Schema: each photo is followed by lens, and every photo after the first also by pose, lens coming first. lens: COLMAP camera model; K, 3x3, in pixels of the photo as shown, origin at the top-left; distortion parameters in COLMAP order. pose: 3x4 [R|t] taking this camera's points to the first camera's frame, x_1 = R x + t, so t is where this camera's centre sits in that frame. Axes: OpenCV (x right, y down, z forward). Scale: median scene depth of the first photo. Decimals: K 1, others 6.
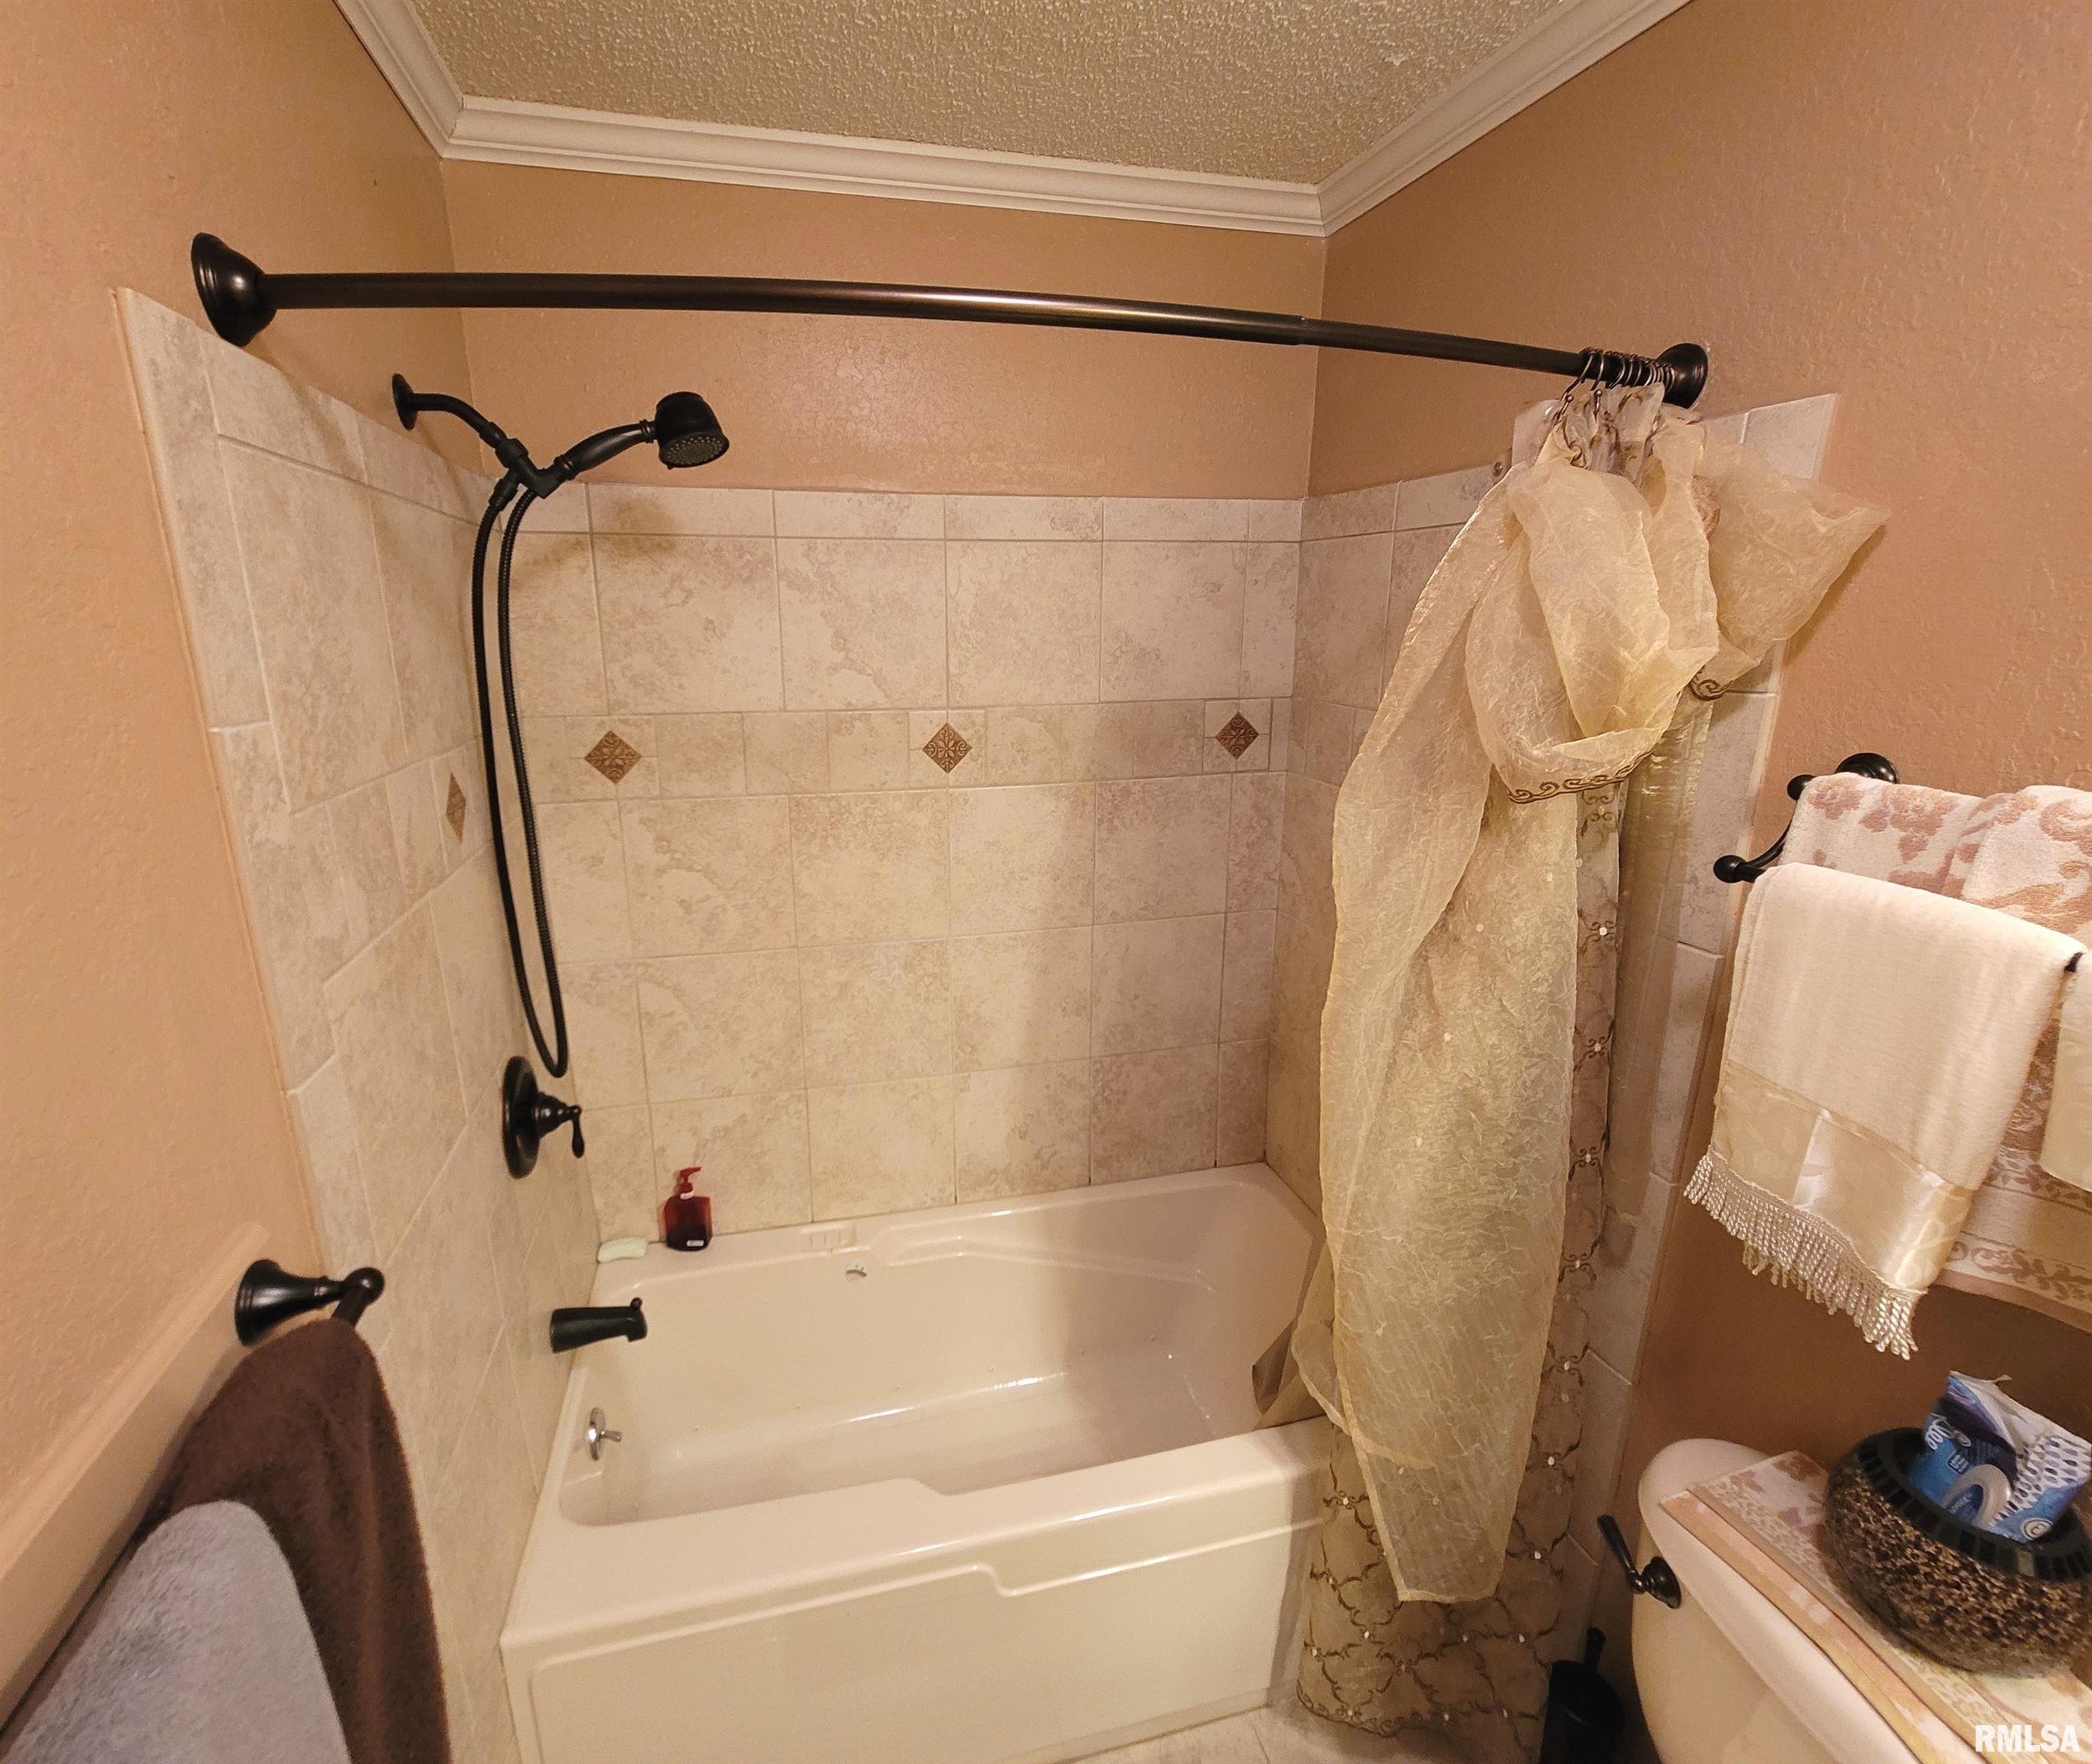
lens RADIAL K [[939.4, 0, 979.2], [0, 939.4, 866.8], [0, 0, 1]] dist [-0.000249, -0.000520]
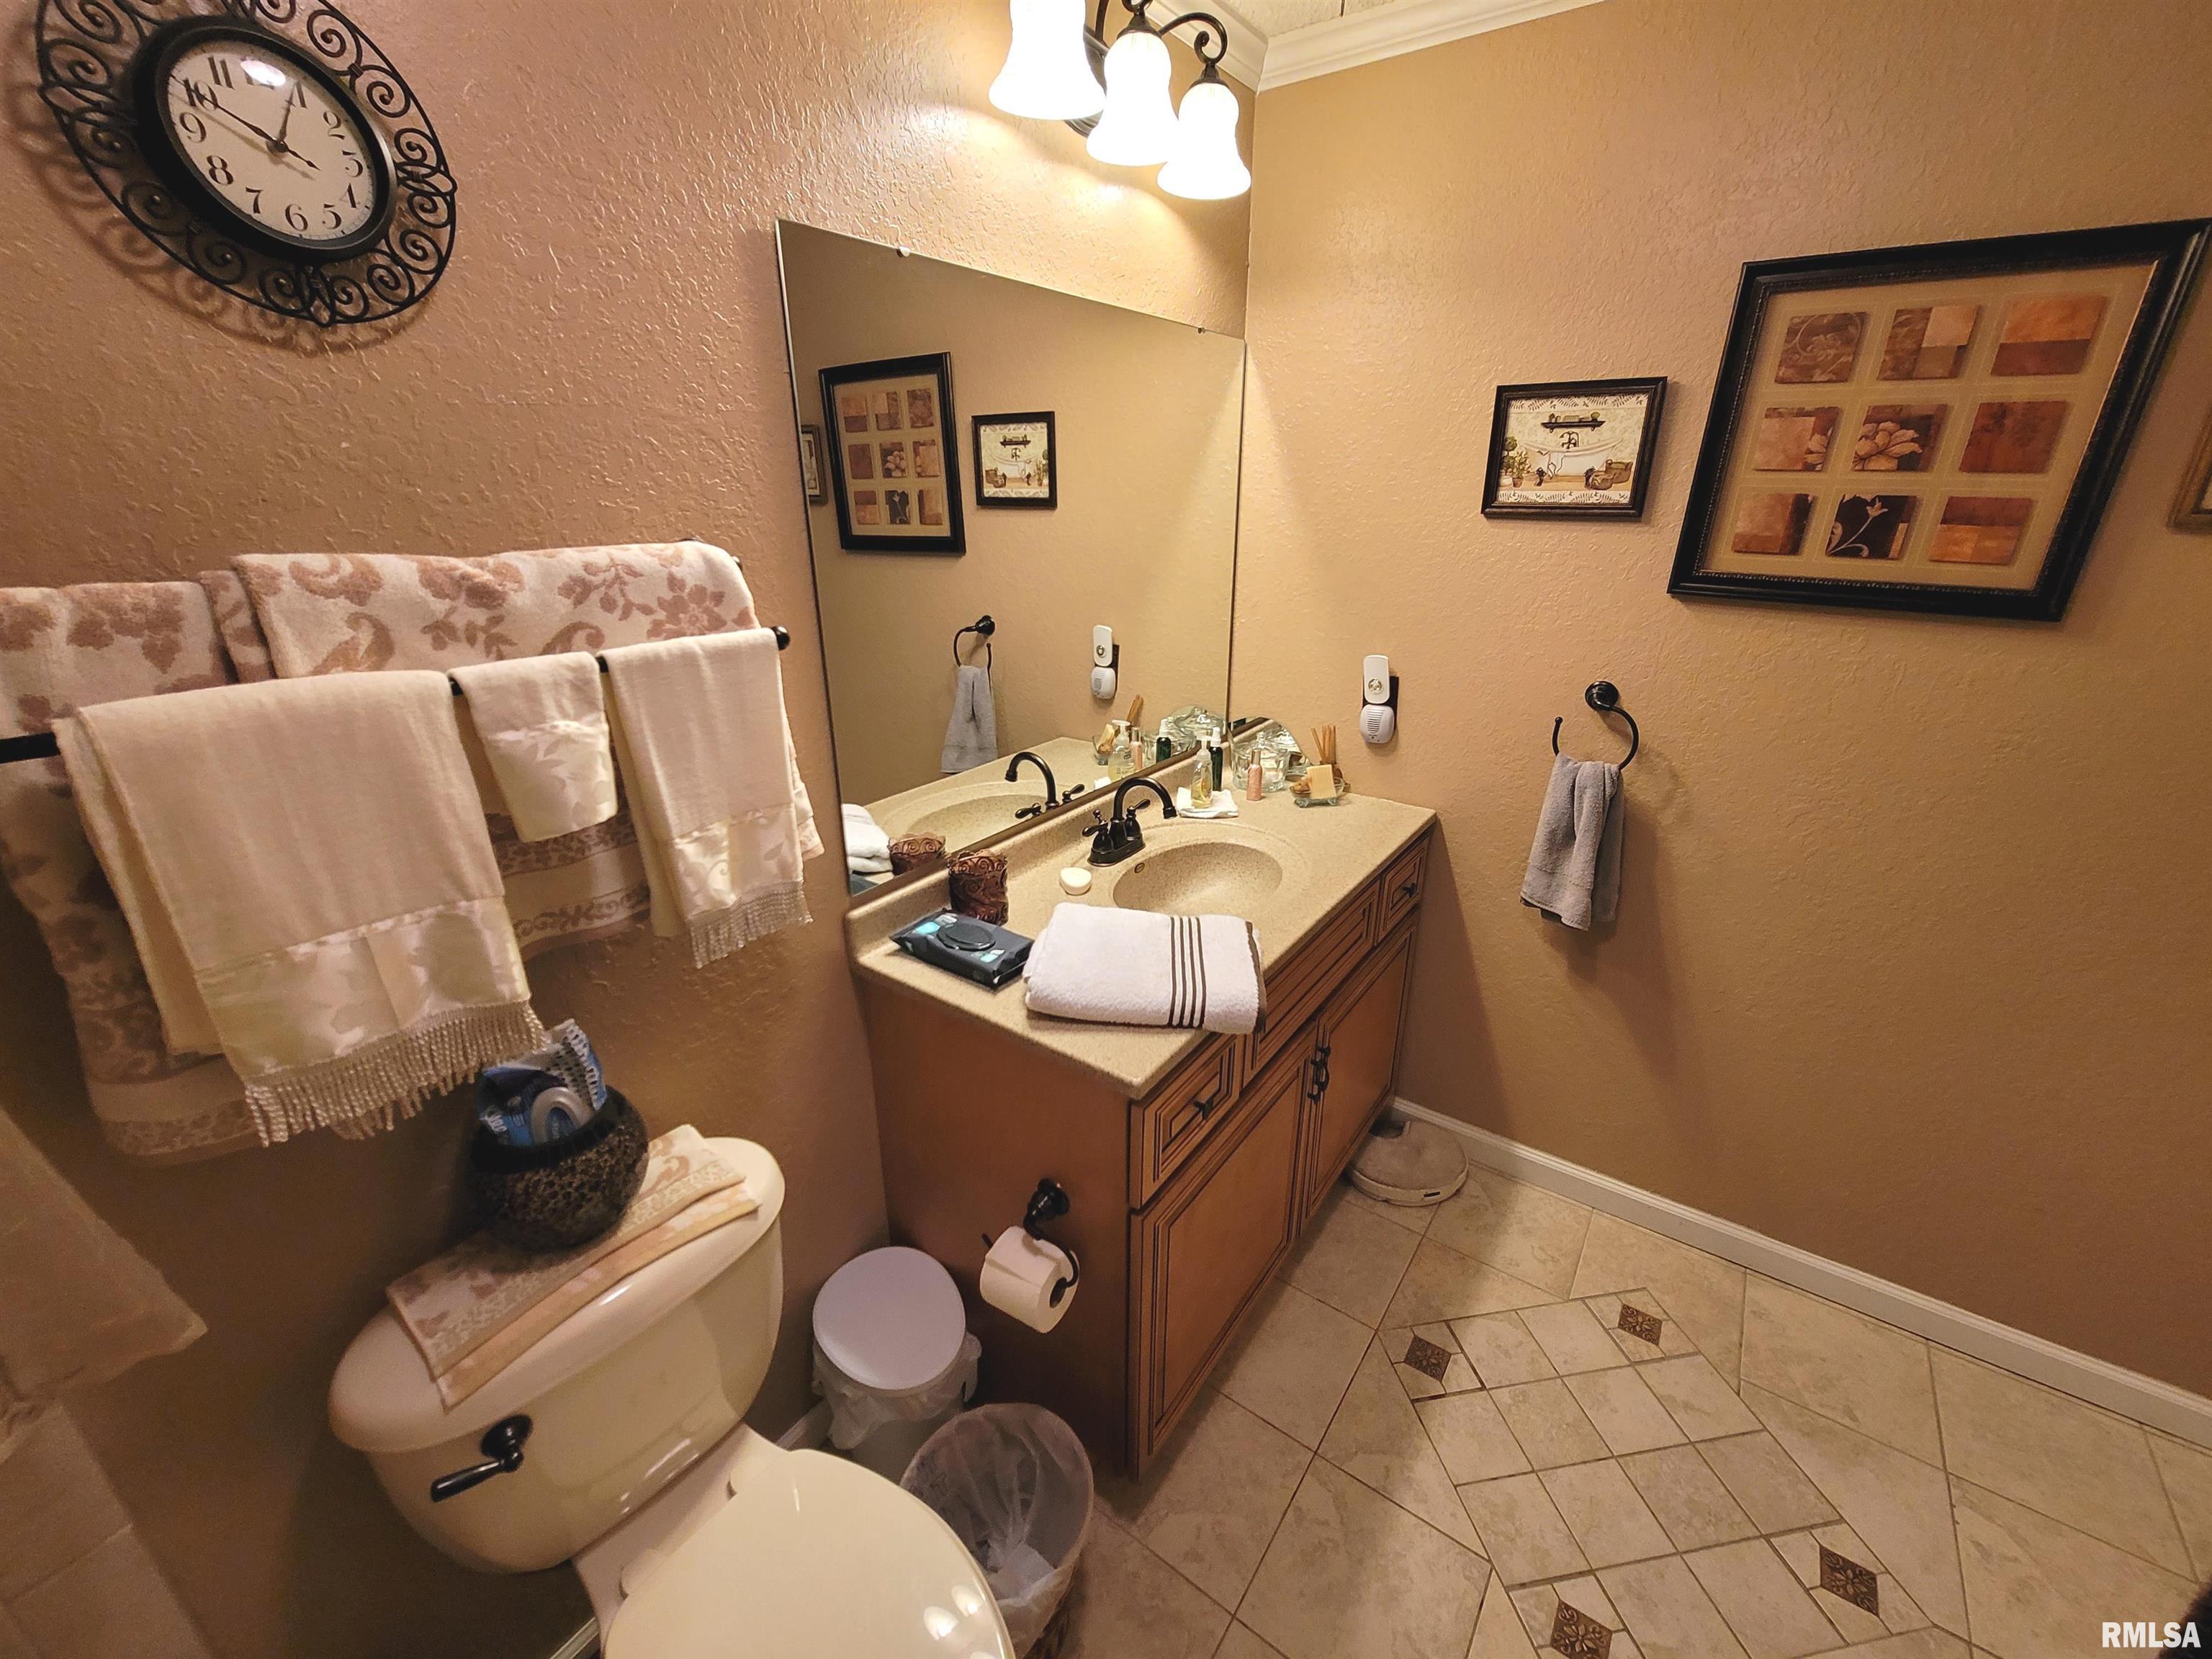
lens RADIAL K [[895.3, 0, 1106.0], [0, 895.3, 829.5], [0, 0, 1]] dist [-0.000980, 0.000029]
pose [[-0.666262, -0.259460, 0.699125, -0.203579], [0.196873, 0.843057, 0.500495, -0.131059], [-0.719261, 0.471100, -0.510616, 0.928492]]
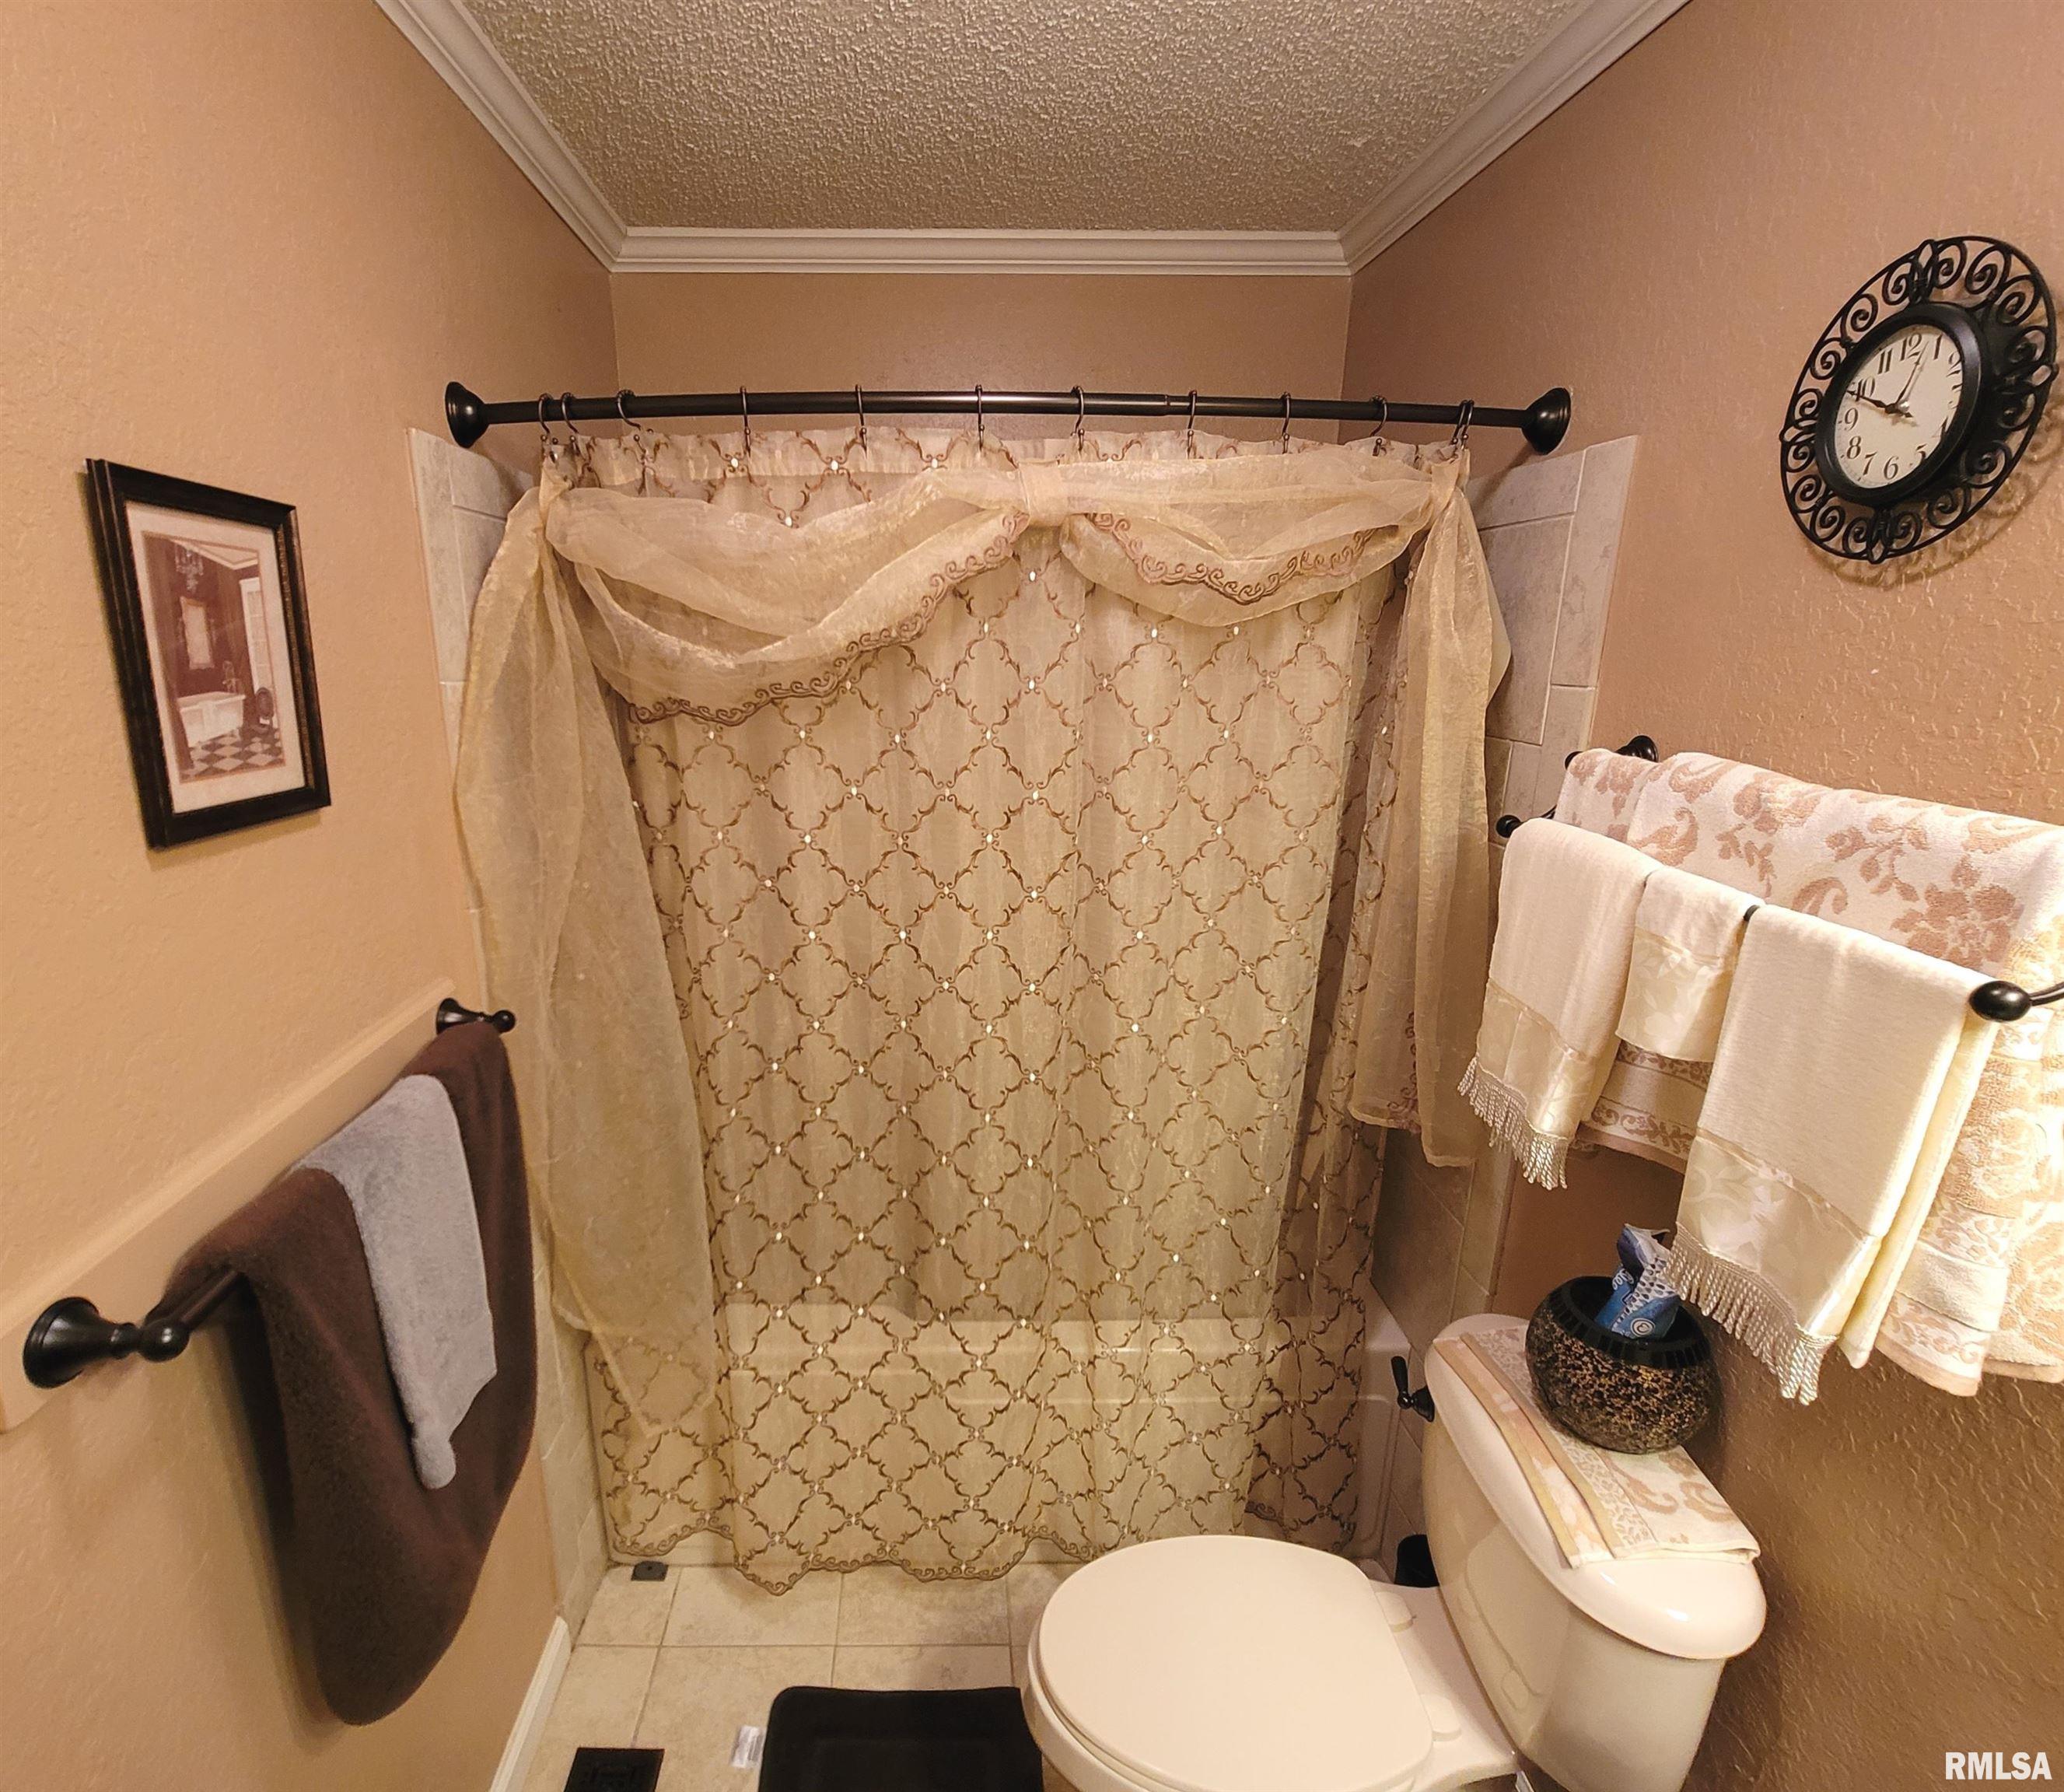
lens RADIAL K [[976.6, 0, 929.2], [0, 976.6, 898.4], [0, 0, 1]] dist [-0.001101, 0.000006]
pose [[0.977035, 0.062586, -0.203679, 0.388719], [-0.060498, 0.998032, 0.016469, 0.146826], [0.204309, -0.003769, 0.978899, -0.497519]]
